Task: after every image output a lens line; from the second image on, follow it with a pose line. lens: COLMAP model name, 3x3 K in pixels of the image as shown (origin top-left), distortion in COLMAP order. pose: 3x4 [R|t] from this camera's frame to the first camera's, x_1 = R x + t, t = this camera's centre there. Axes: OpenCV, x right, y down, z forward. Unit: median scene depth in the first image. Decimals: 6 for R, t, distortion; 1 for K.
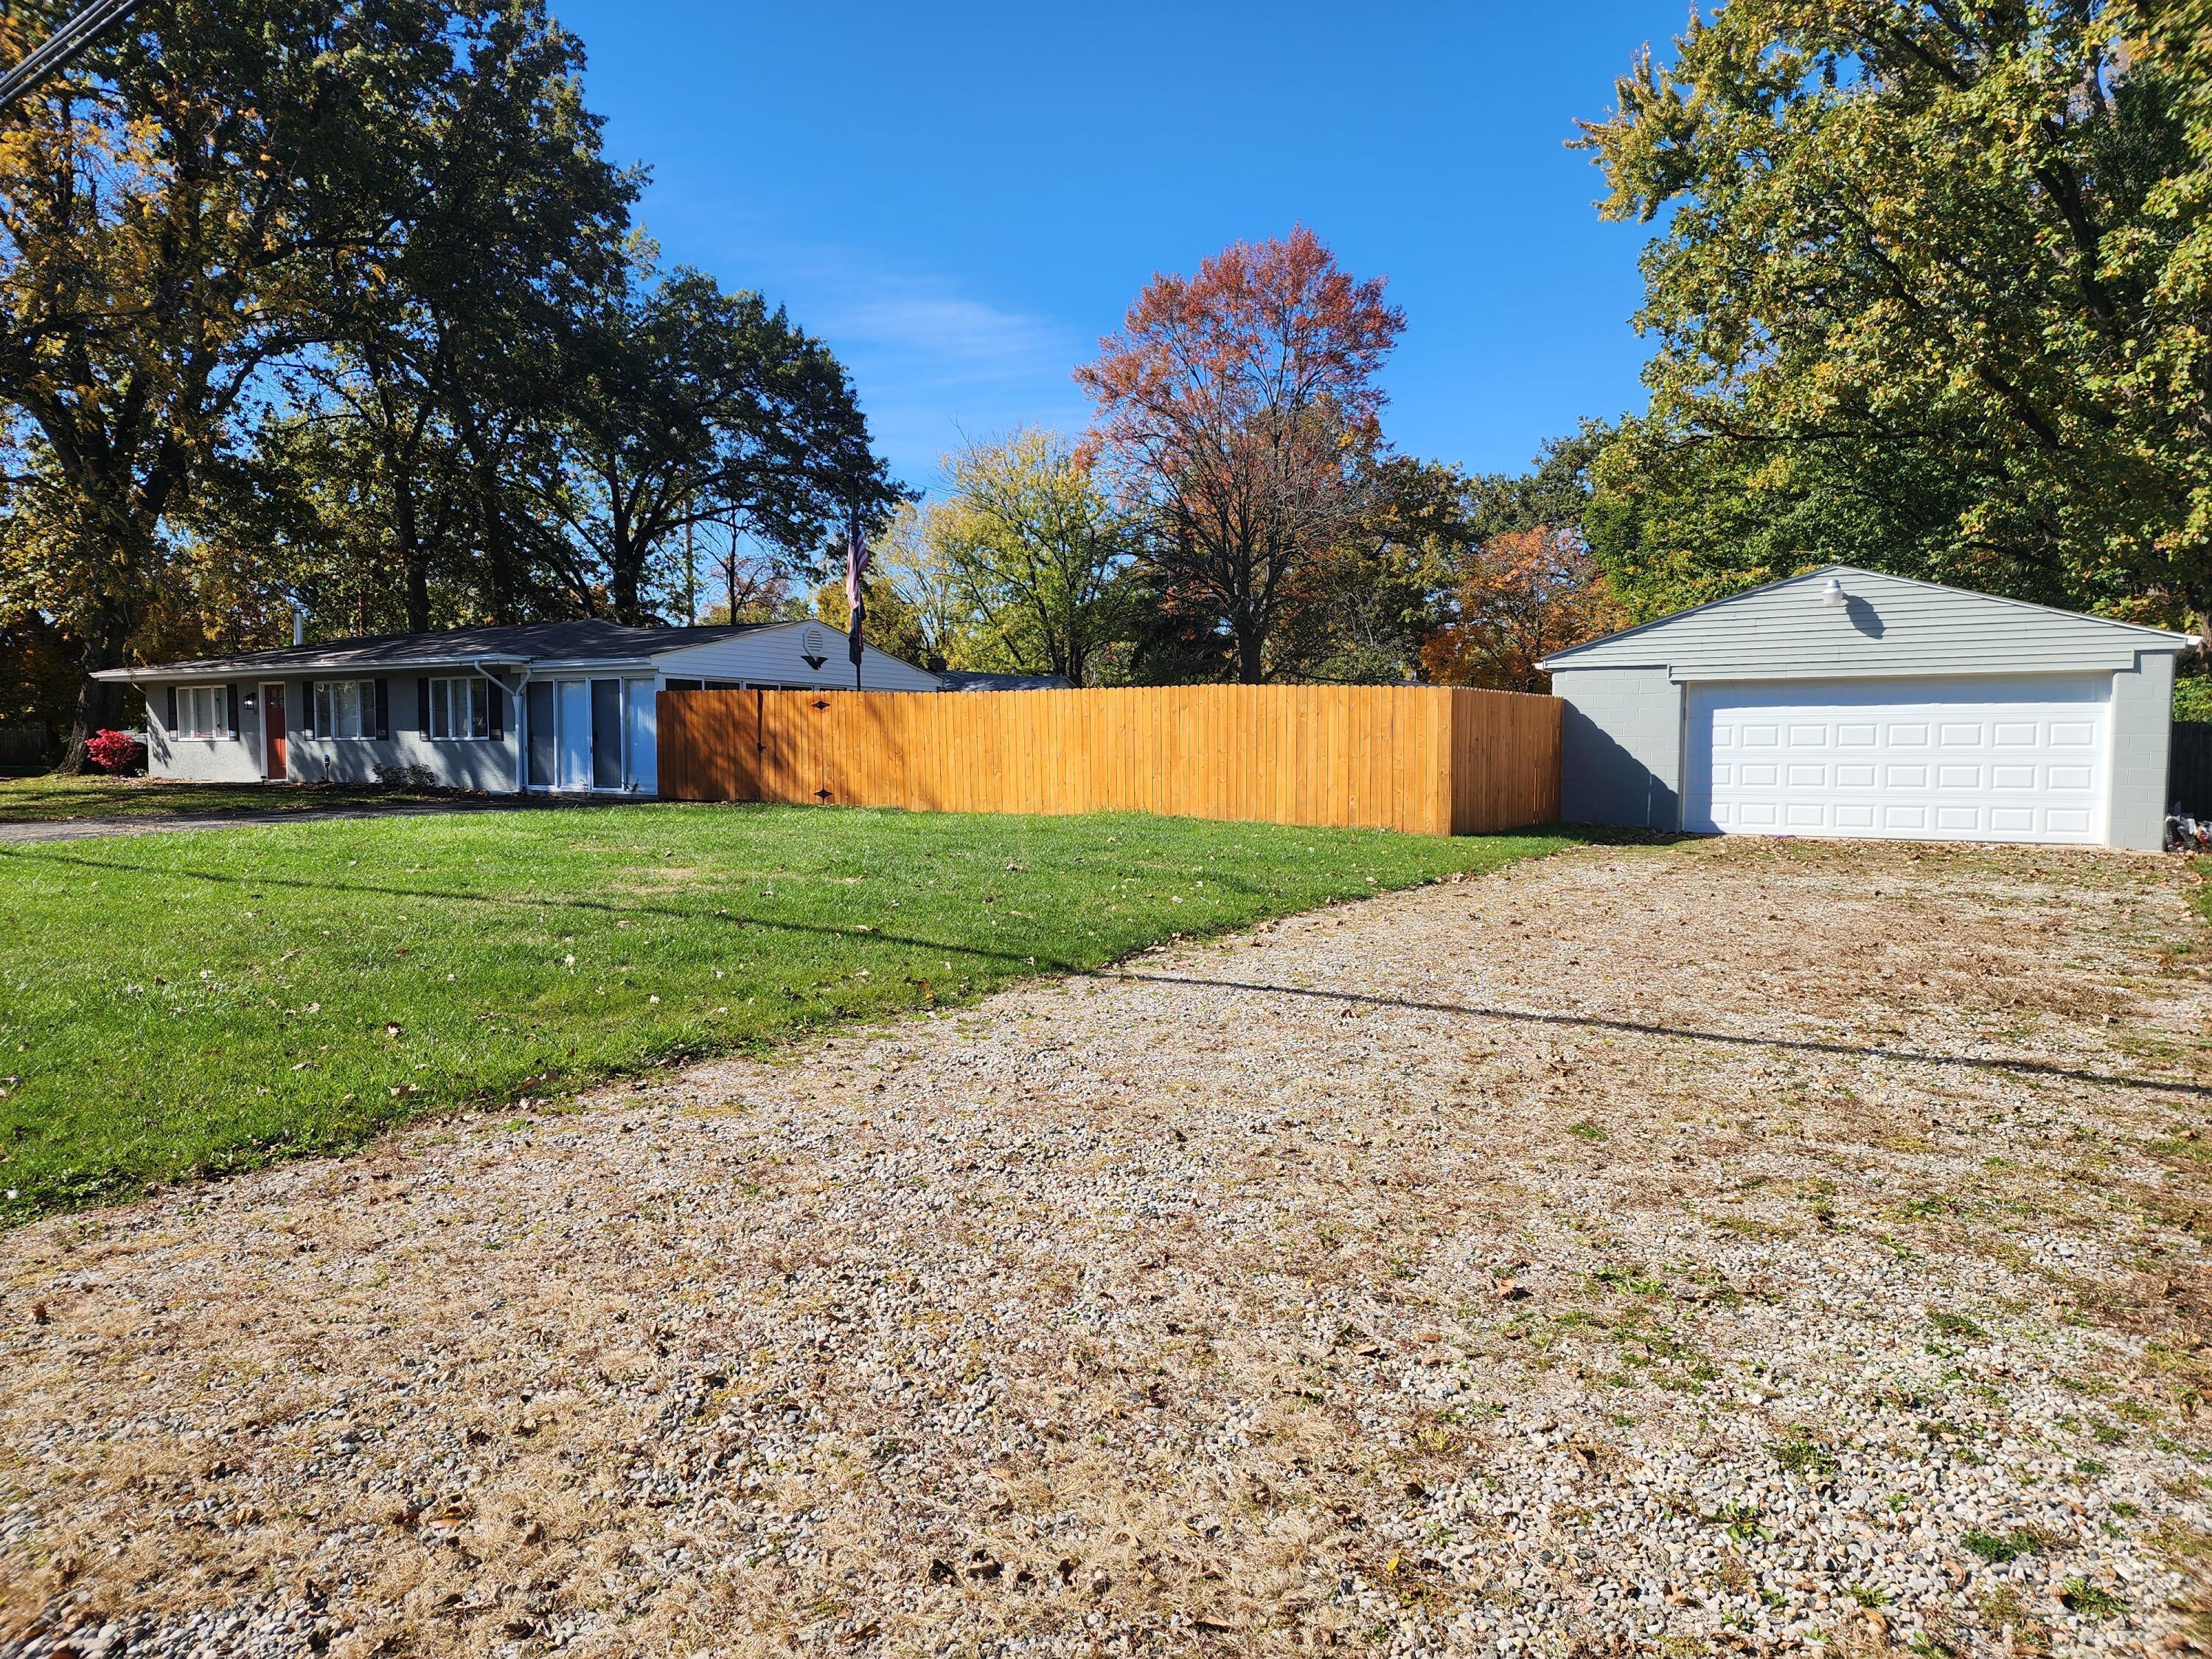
lens RADIAL K [[1497.7, 0, 1105.9], [0, 1497.7, 831.2], [0, 0, 1]] dist [0.011288, -0.014716]
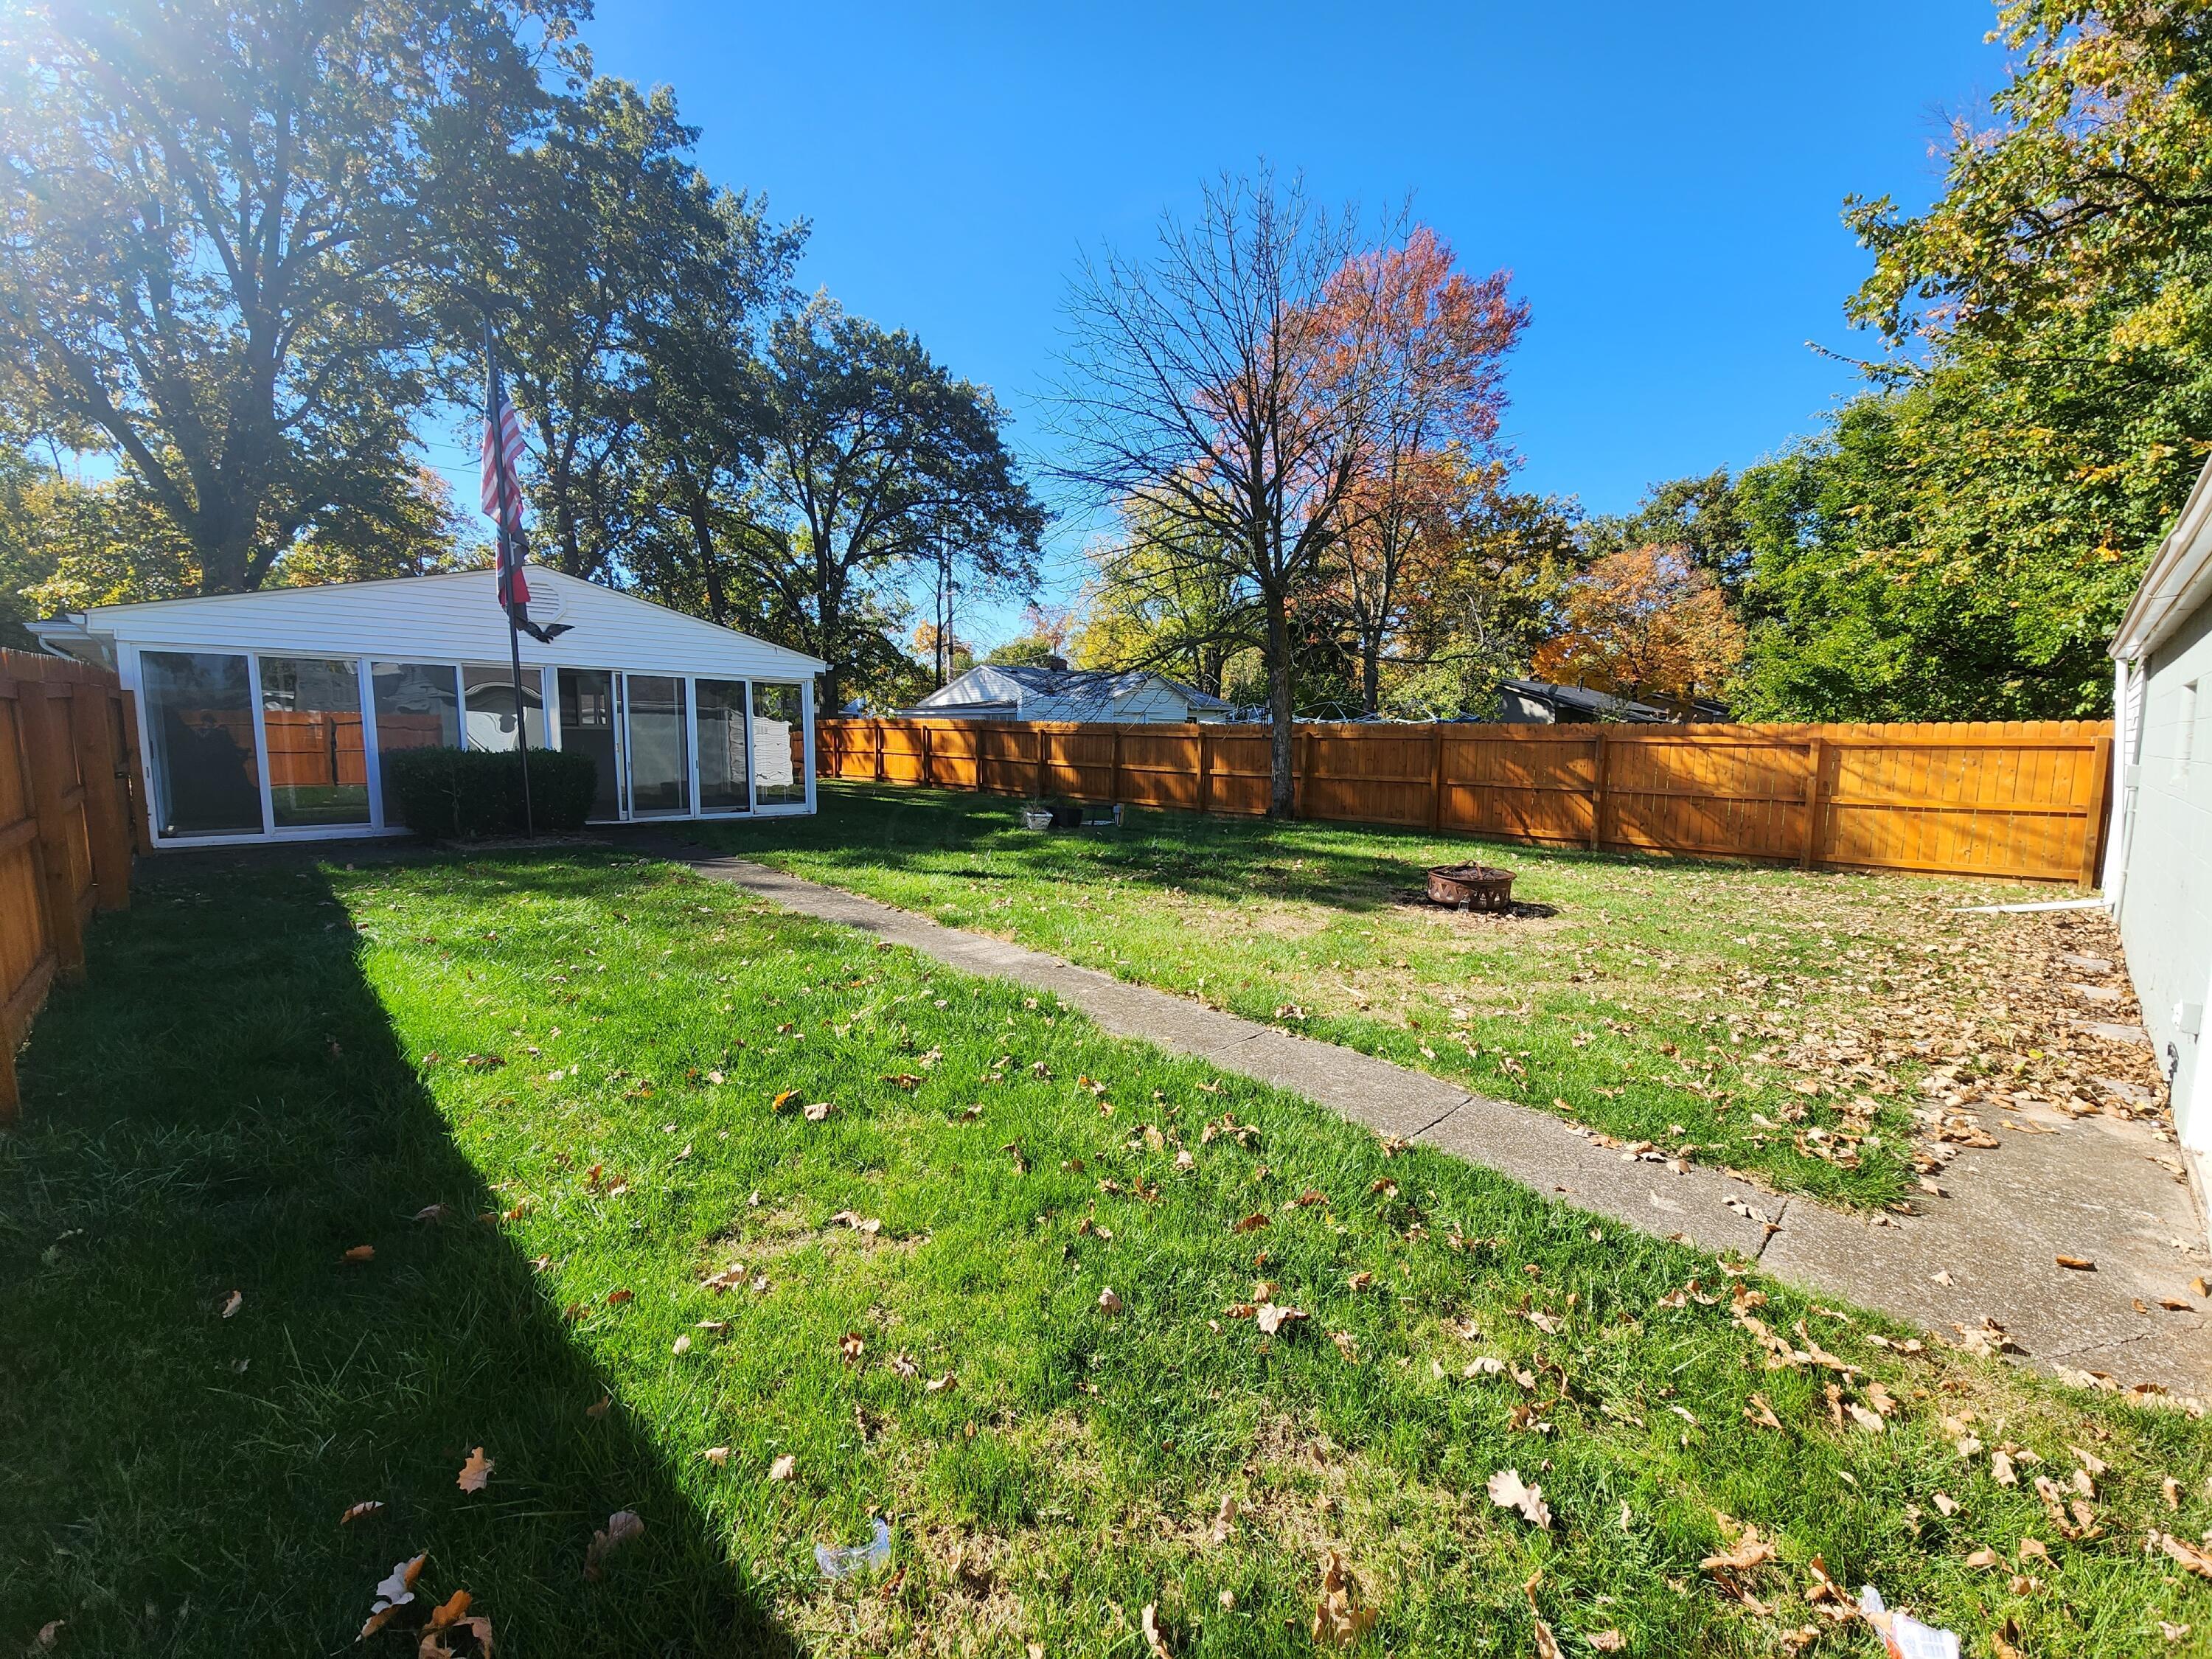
lens RADIAL K [[895.7, 0, 1106.0], [0, 895.7, 824.5], [0, 0, 1]] dist [-0.000805, -0.000101]
pose [[0.972754, 0.024575, -0.230532, 0.049397], [-0.014150, 0.998806, 0.046767, -0.015868], [0.231406, -0.042231, 0.971940, 0.237706]]
